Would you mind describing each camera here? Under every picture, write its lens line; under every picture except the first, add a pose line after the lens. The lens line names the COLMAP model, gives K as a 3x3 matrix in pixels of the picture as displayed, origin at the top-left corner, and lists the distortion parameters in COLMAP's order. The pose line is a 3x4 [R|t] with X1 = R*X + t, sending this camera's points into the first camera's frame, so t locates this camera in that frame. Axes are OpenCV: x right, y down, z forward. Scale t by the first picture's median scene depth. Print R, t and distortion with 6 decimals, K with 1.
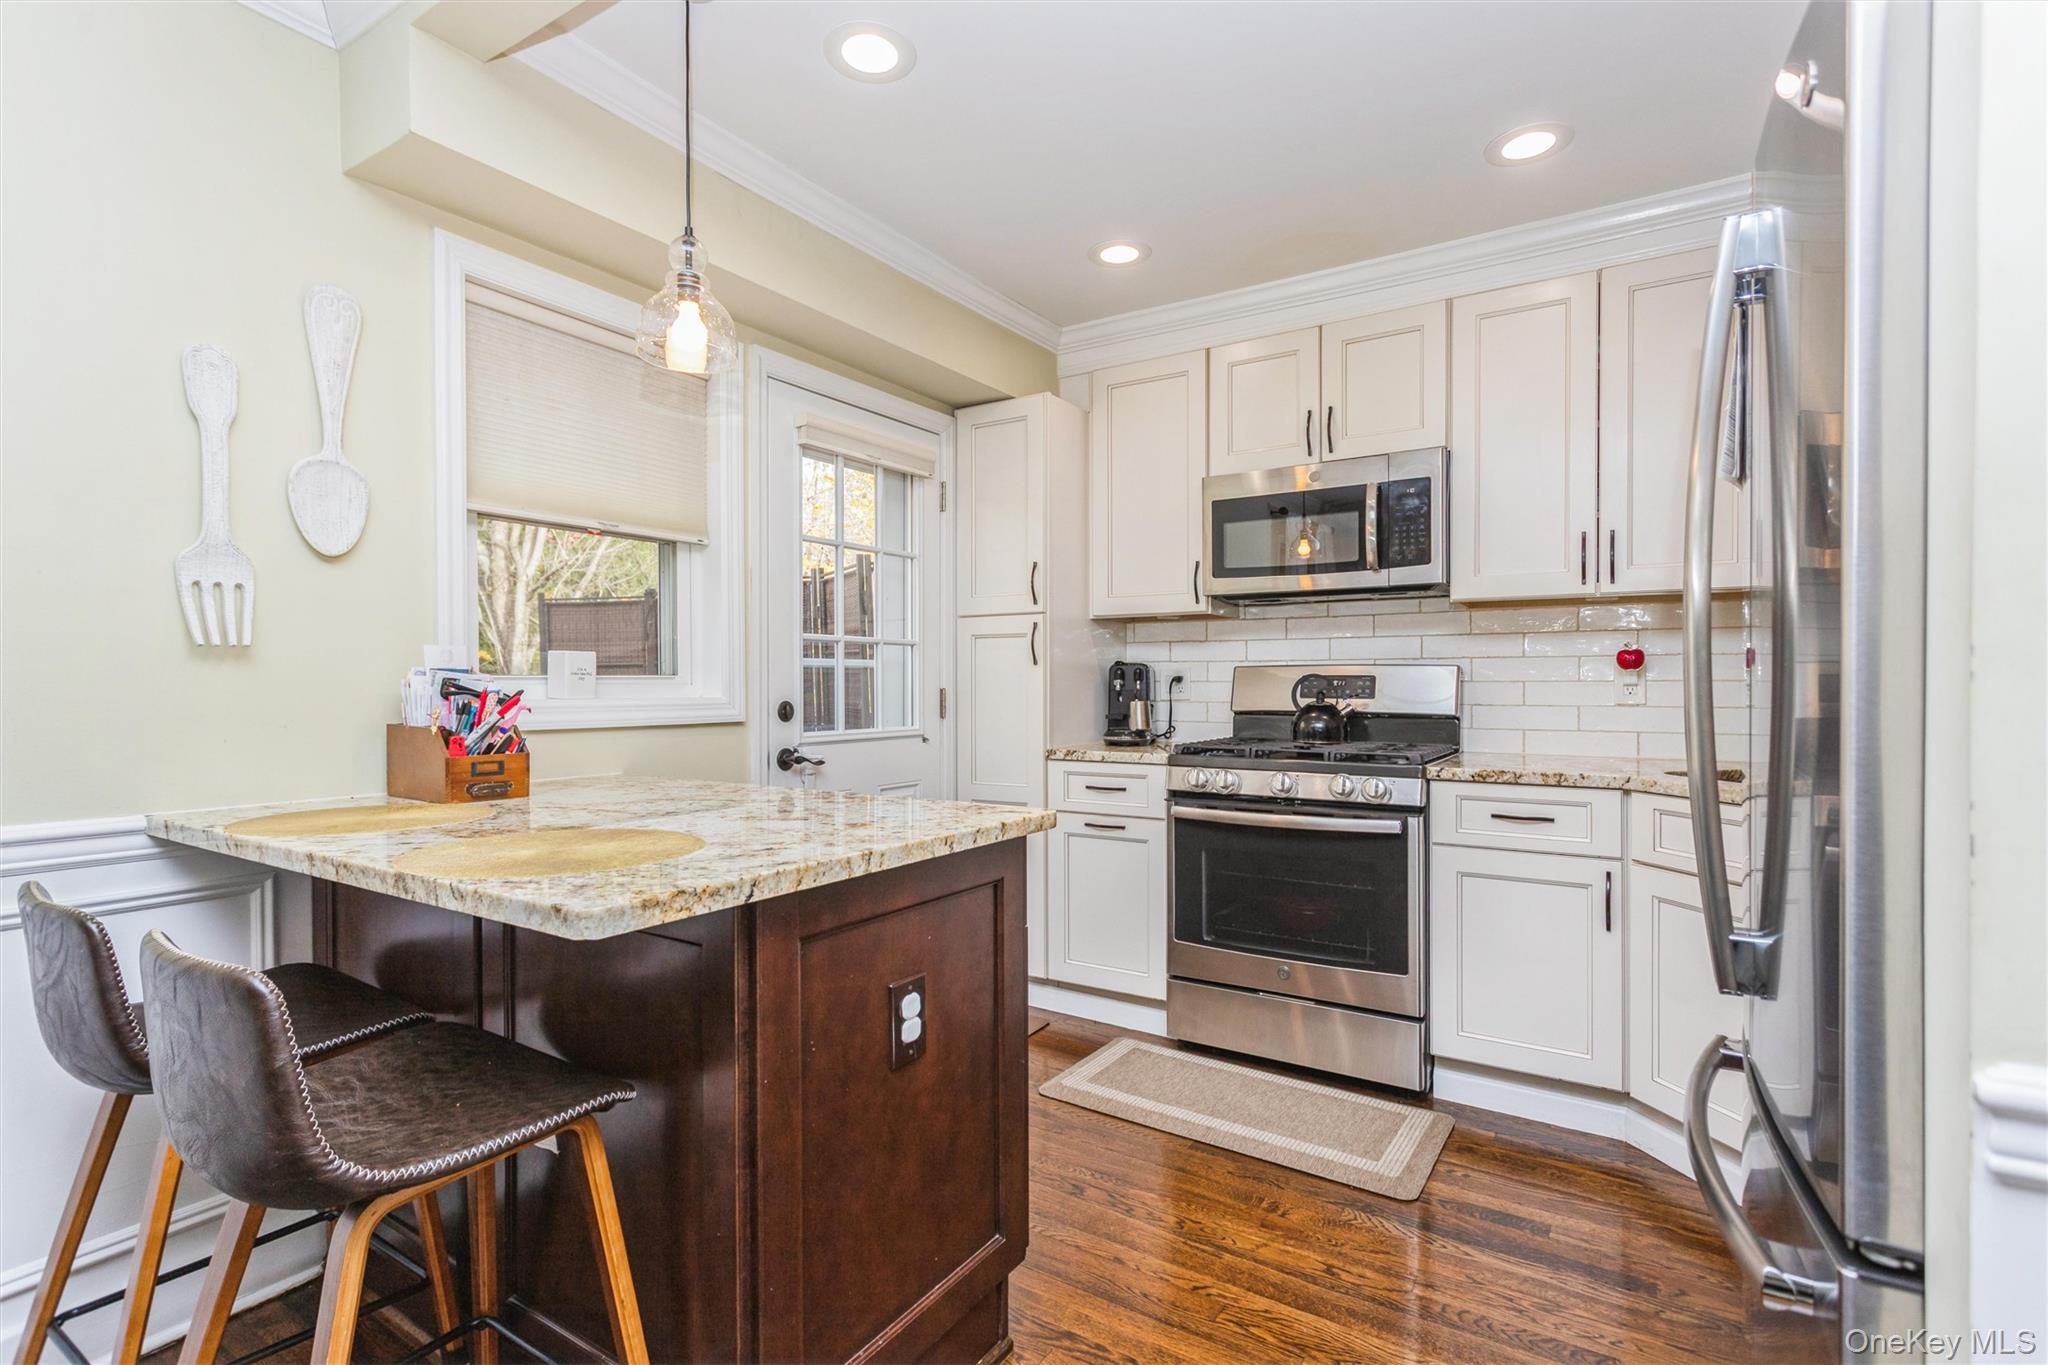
lens RADIAL K [[958.3, 0, 1029.9], [0, 958.3, 686.6], [0, 0, 1]] dist [-0.002112, 0.003227]
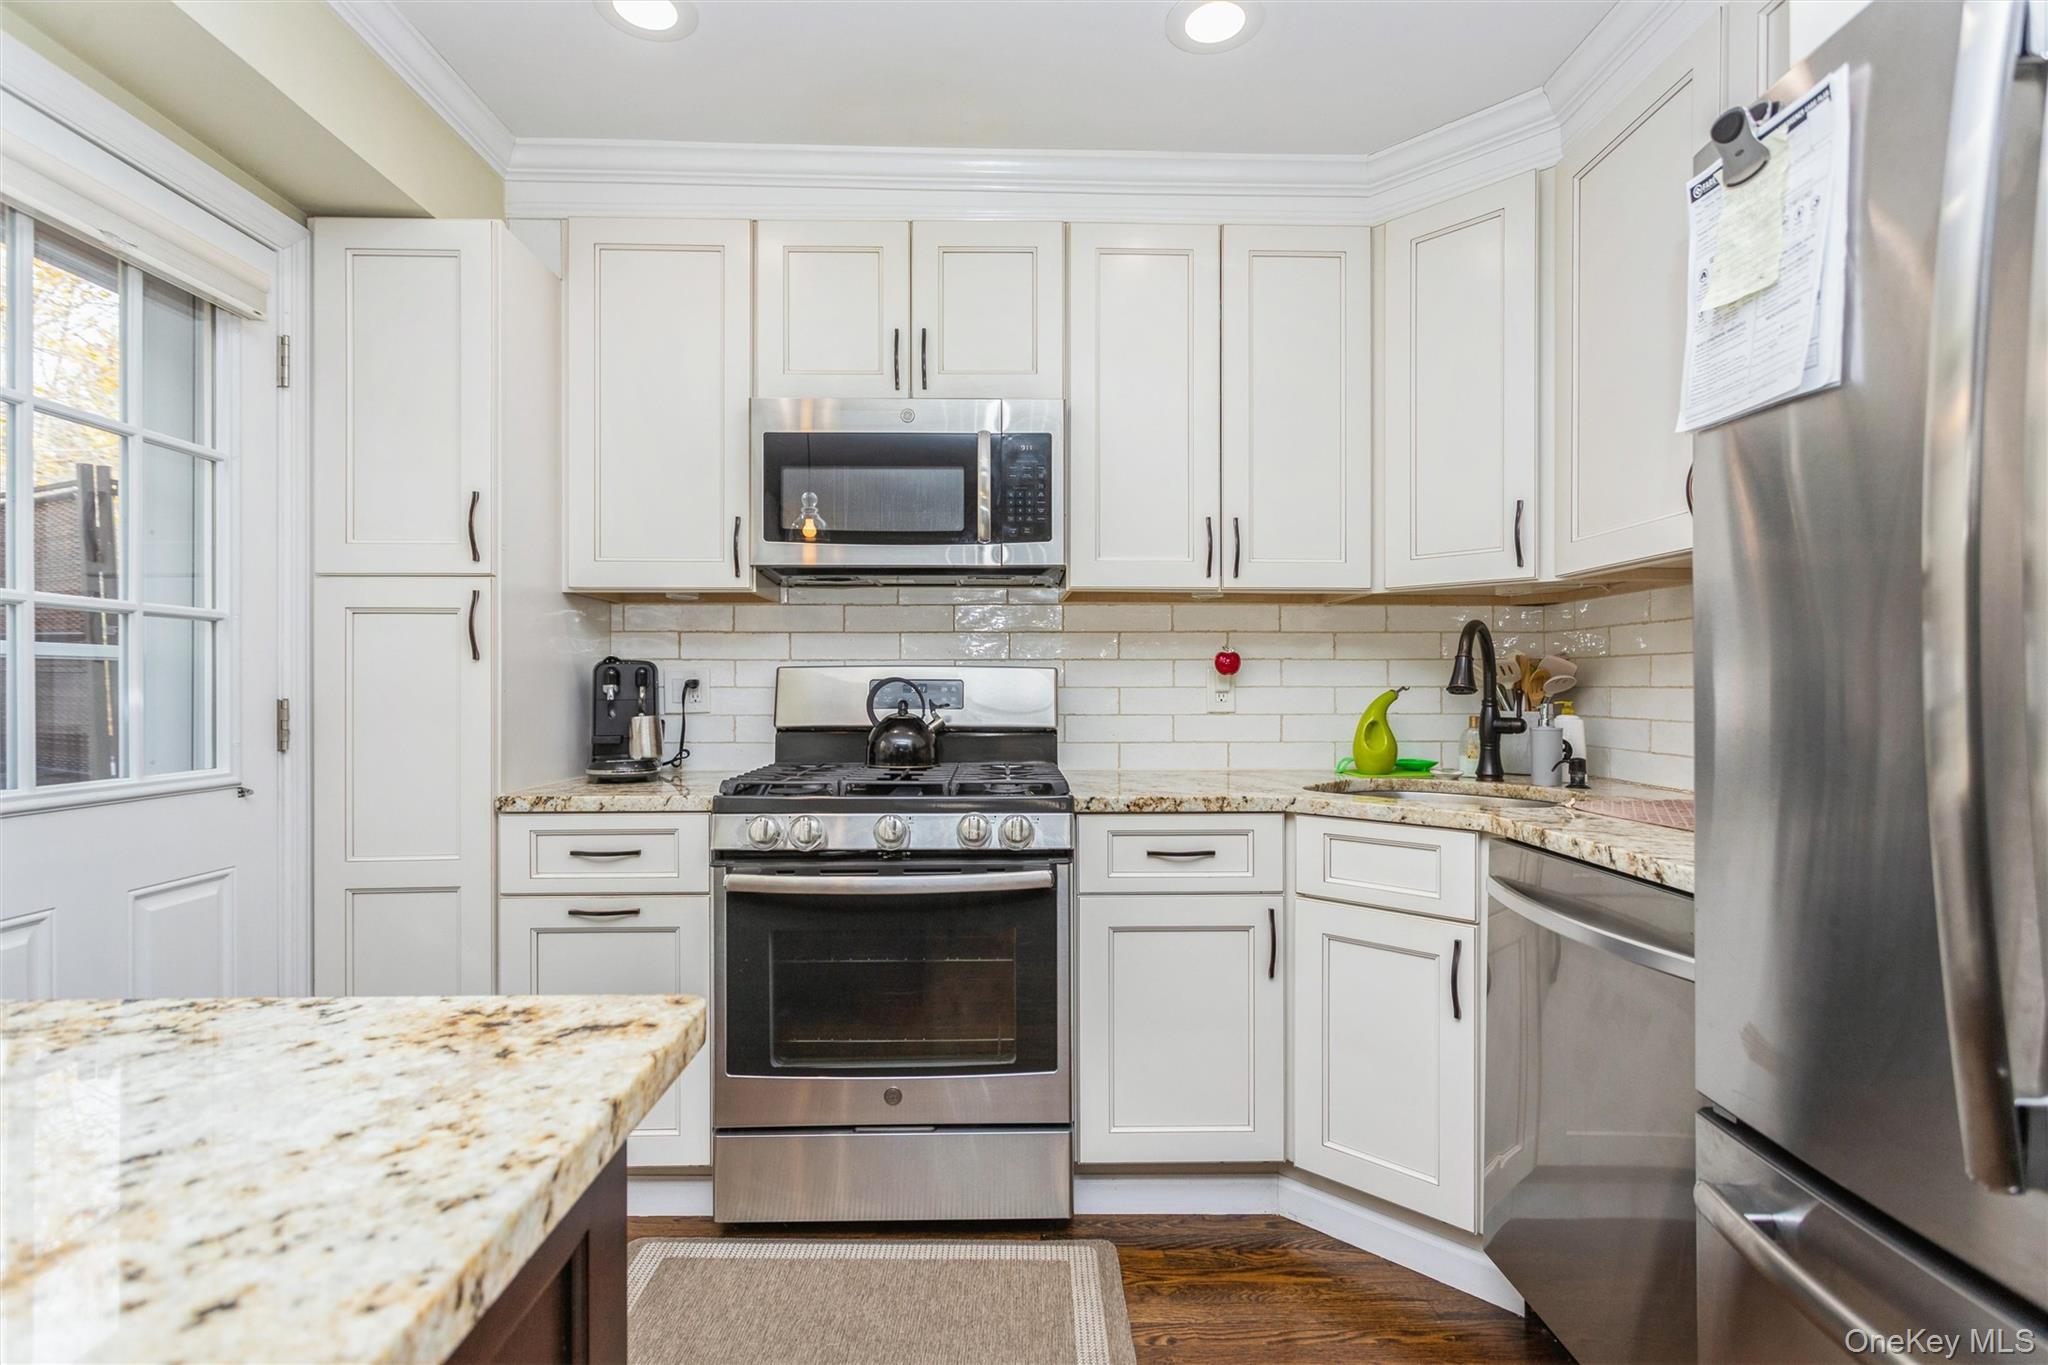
lens RADIAL K [[958.3, 0, 1015.5], [0, 958.3, 687.9], [0, 0, 1]] dist [-0.002112, 0.003227]
pose [[0.832185, 0.001038, 0.554497, -0.048762], [0.002311, 0.999983, -0.005341, -0.000746], [-0.554493, 0.005726, 0.832168, 0.315166]]
